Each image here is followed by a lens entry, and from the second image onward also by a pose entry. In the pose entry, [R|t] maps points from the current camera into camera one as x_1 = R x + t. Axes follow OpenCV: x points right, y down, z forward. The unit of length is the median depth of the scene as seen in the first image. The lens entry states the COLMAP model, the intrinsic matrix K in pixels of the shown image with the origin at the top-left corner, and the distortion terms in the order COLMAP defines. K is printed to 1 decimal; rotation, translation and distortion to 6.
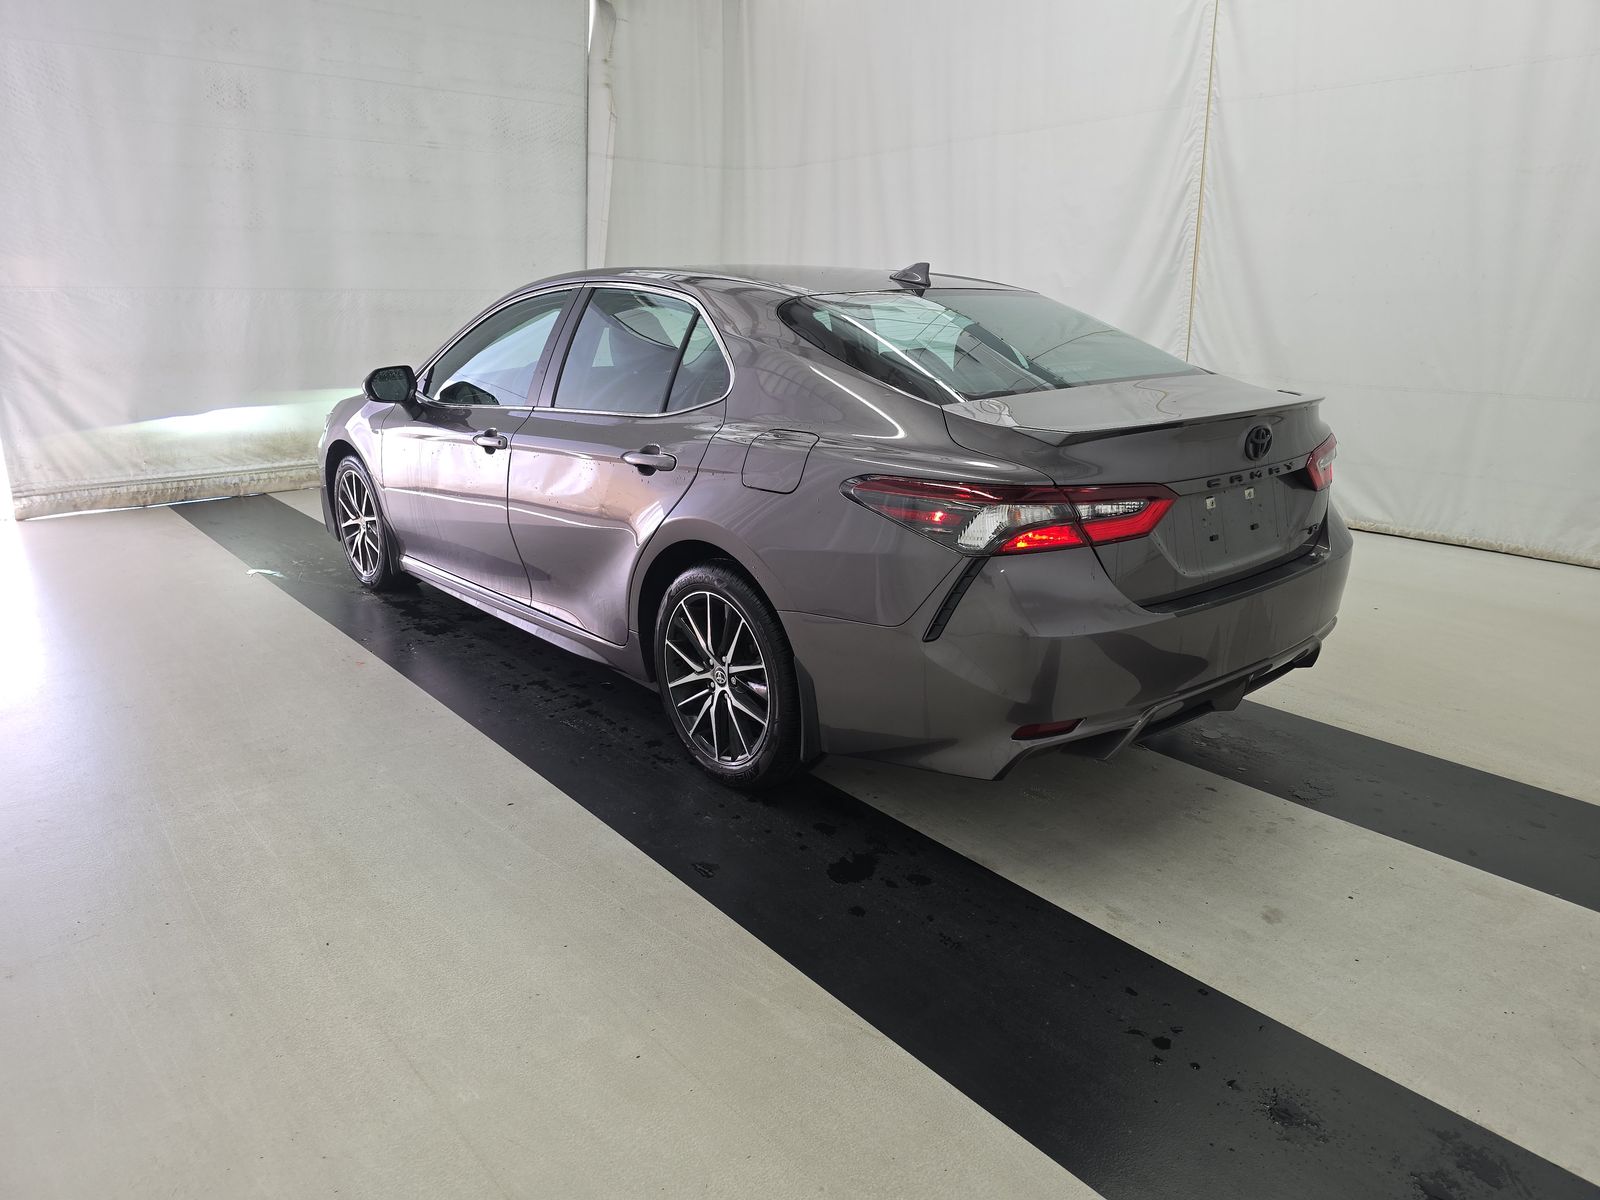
lens RADIAL K [[1113.0, 0, 801.7], [0, 1113.0, 588.1], [0, 0, 1]] dist [0.026423, -0.018974]
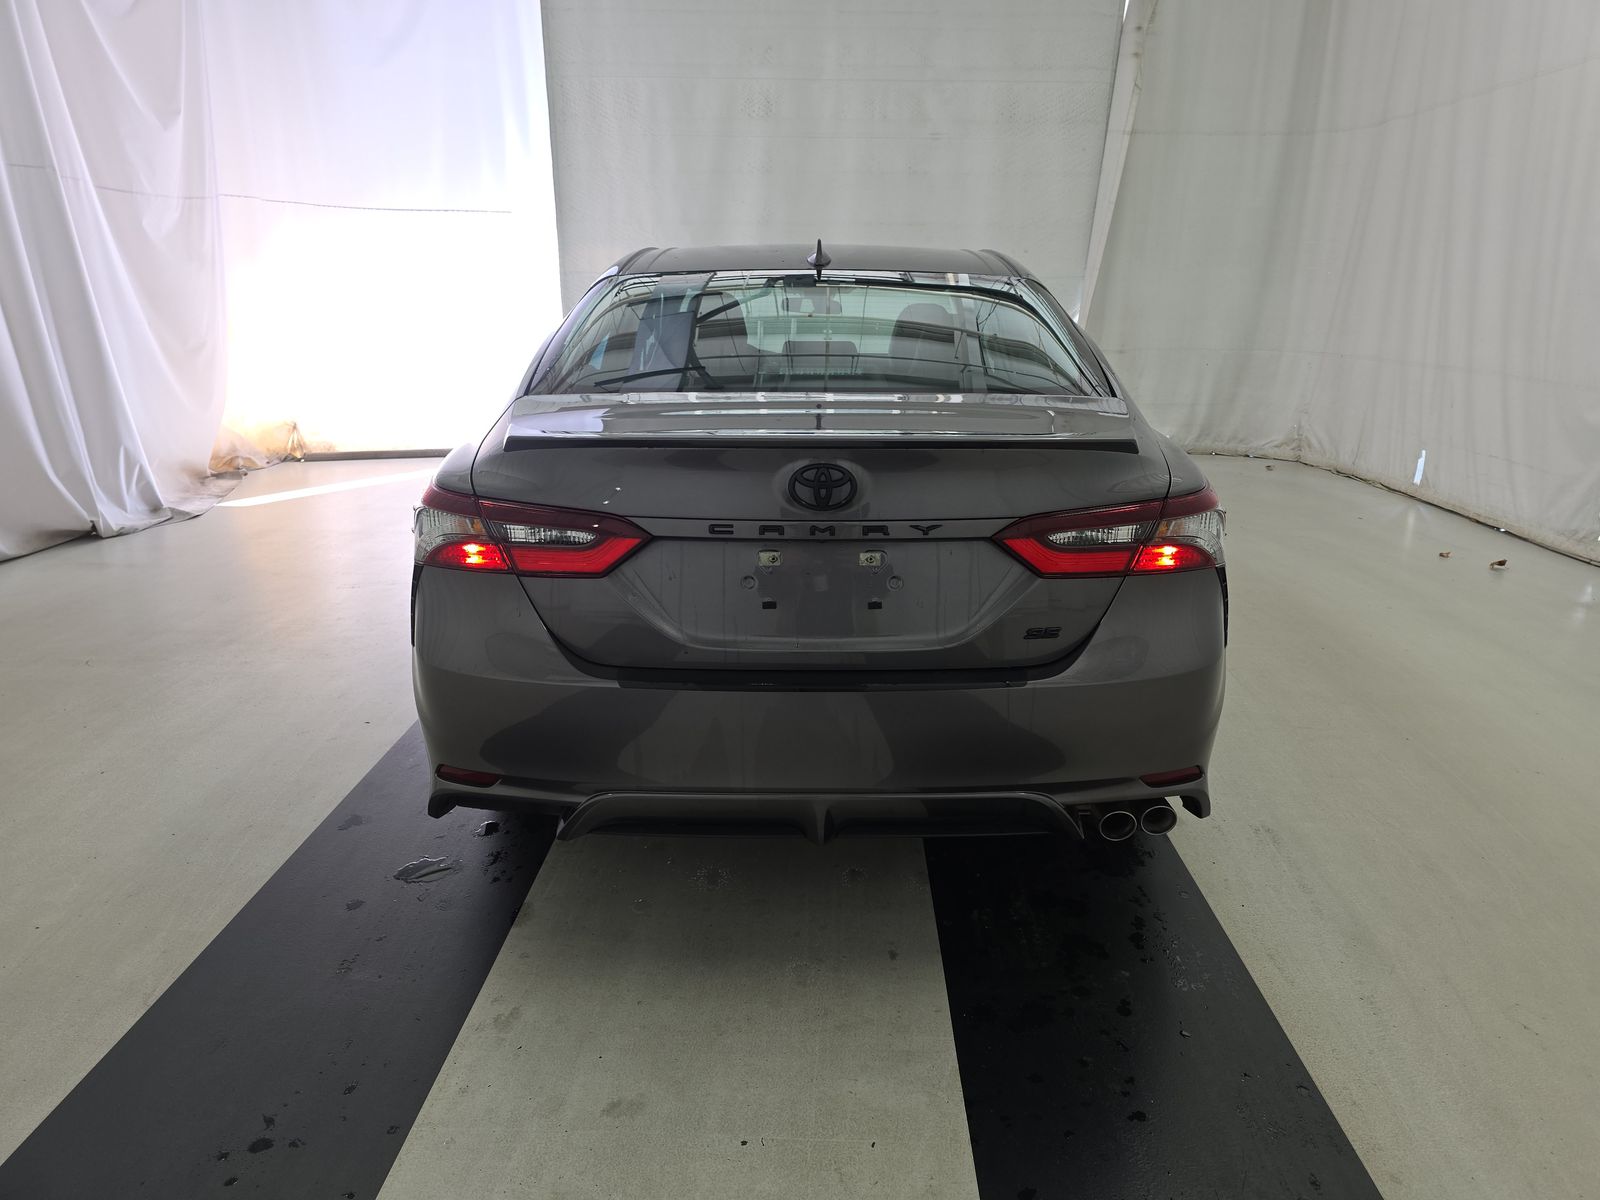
lens RADIAL K [[1107.7, 0, 817.6], [0, 1107.7, 566.3], [0, 0, 1]] dist [0.068655, -0.067732]
pose [[0.759652, 0.170356, -0.627620, 0.339046], [-0.175754, 0.982948, 0.054076, -0.045958], [0.626130, 0.069228, 0.776640, 0.173329]]
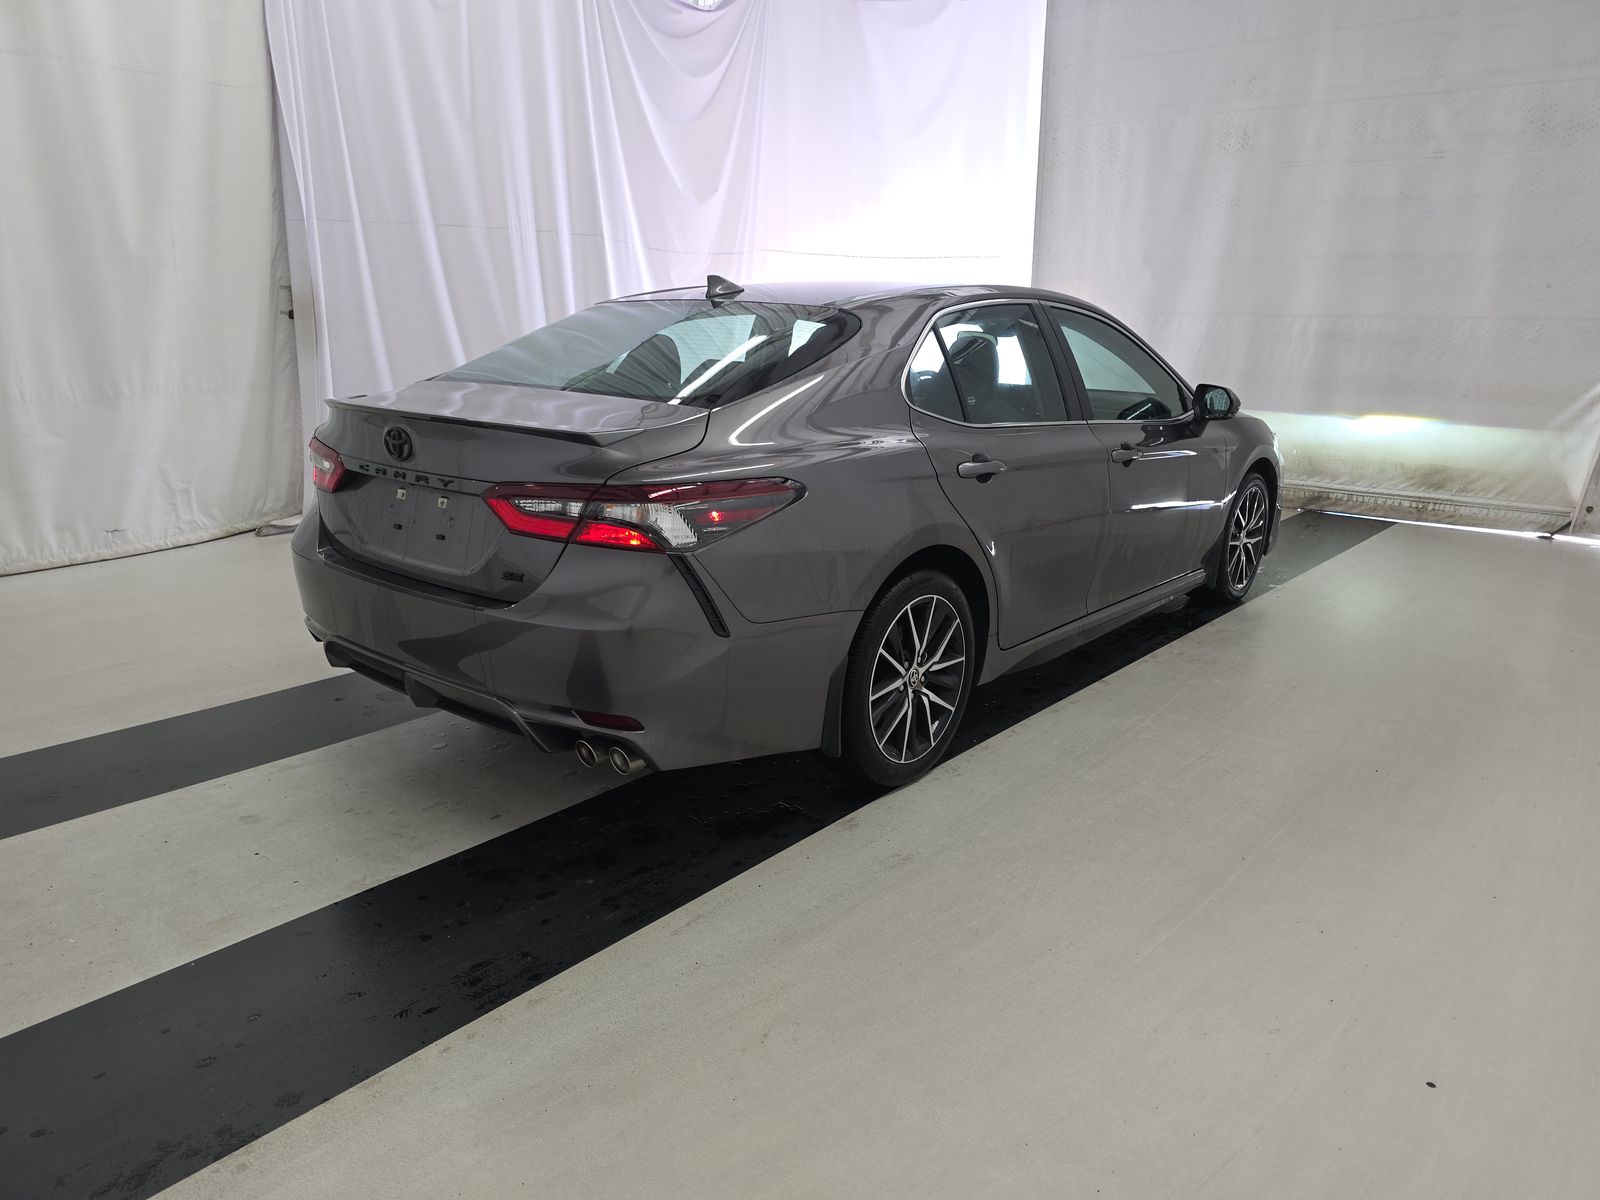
lens RADIAL K [[1113.0, 0, 801.7], [0, 1113.0, 588.1], [0, 0, 1]] dist [0.026423, -0.018974]
pose [[0.159255, 0.243068, -0.956847, 0.581967], [-0.272487, 0.942390, 0.194043, -0.119828], [0.948888, 0.229825, 0.216313, 0.454285]]
